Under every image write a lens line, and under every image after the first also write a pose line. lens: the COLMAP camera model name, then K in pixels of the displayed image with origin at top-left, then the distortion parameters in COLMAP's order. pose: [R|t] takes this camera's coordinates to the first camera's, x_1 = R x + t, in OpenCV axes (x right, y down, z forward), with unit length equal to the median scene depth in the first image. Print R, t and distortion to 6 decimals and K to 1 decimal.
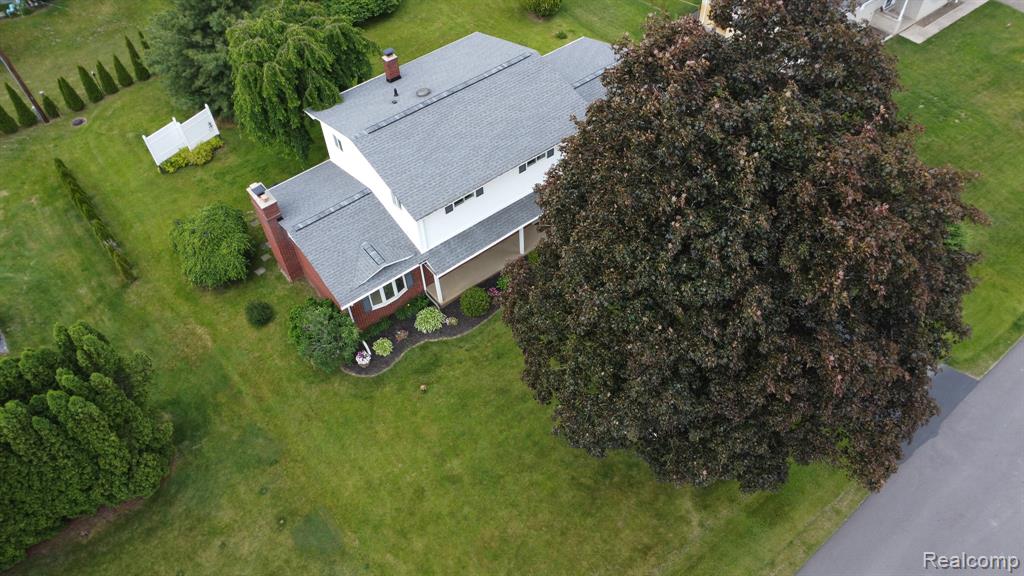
lens RADIAL K [[744.9, 0, 509.7], [0, 744.9, 288.7], [0, 0, 1]] dist [-0.033056, 0.005962]
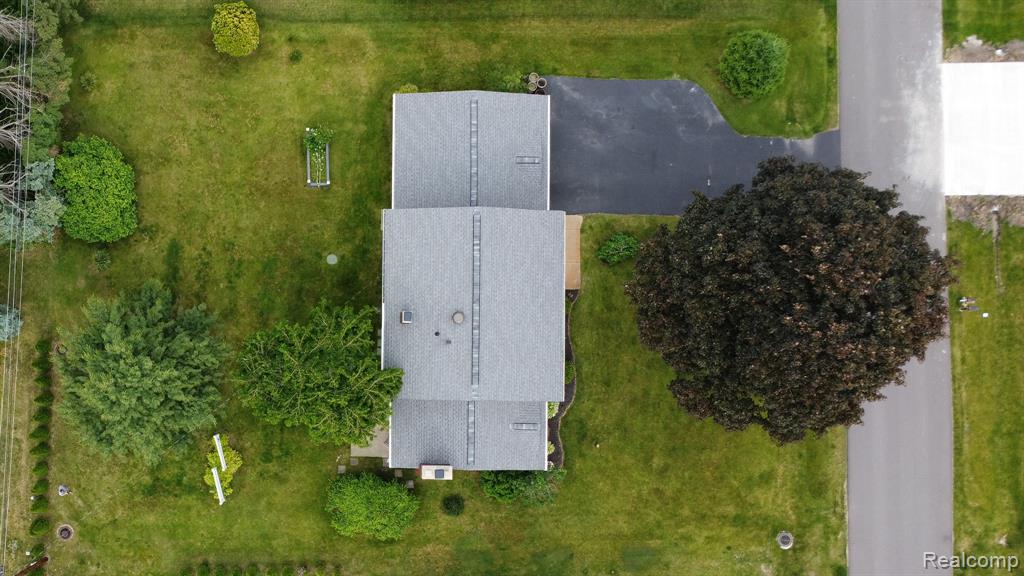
lens RADIAL K [[1026.7, 0, 510.3], [0, 1026.7, 287.7], [0, 0, 1]] dist [-0.038229, 0.000000]
pose [[0.625538, -0.778147, 0.056482, -0.088968], [0.586847, 0.516988, 0.623165, -1.208195], [-0.514114, -0.356667, 0.780048, -0.272948]]
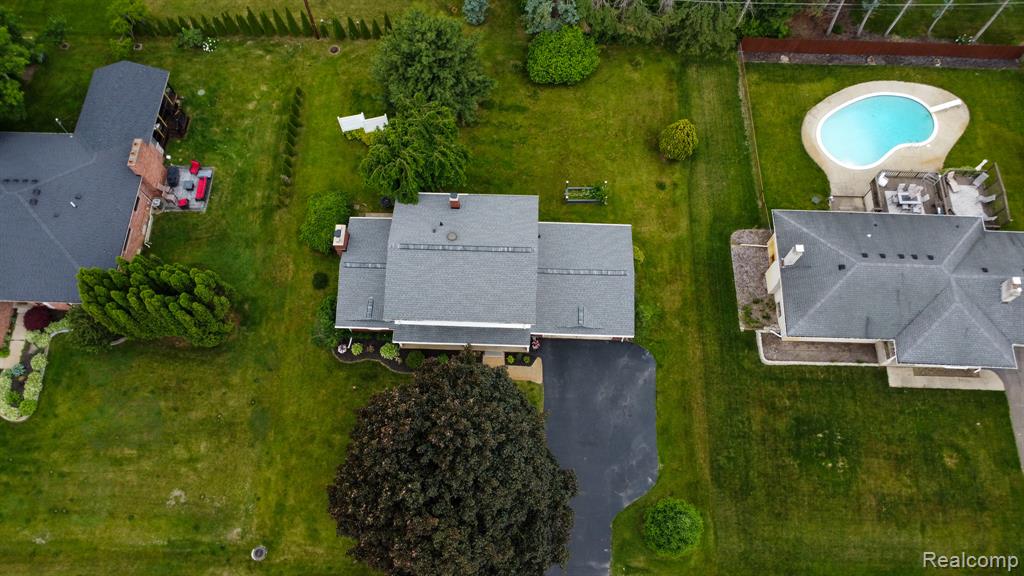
lens RADIAL K [[744.9, 0, 511.6], [0, 744.9, 289.7], [0, 0, 1]] dist [-0.033056, 0.005962]
pose [[0.765722, 0.606131, -0.215116, 0.363364], [-0.504409, 0.773449, 0.383859, -0.817596], [0.399050, -0.185423, 0.897985, -0.320101]]
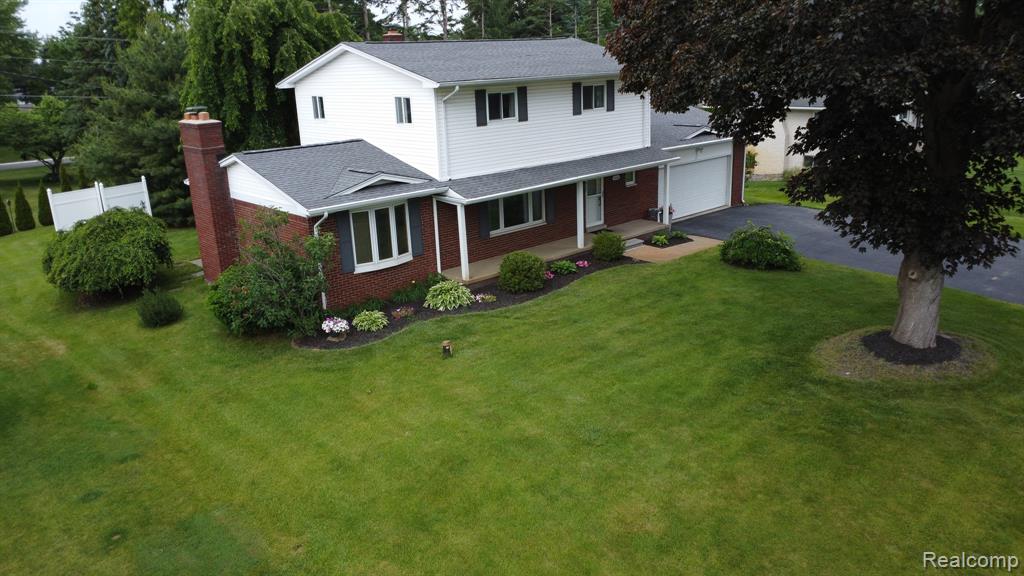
lens RADIAL K [[744.9, 0, 509.5], [0, 744.9, 293.7], [0, 0, 1]] dist [-0.033056, 0.005962]
pose [[0.997469, -0.026910, 0.065809, -0.098634], [0.058259, 0.839919, -0.539576, 0.368201], [-0.040754, 0.542045, 0.839361, 0.493642]]
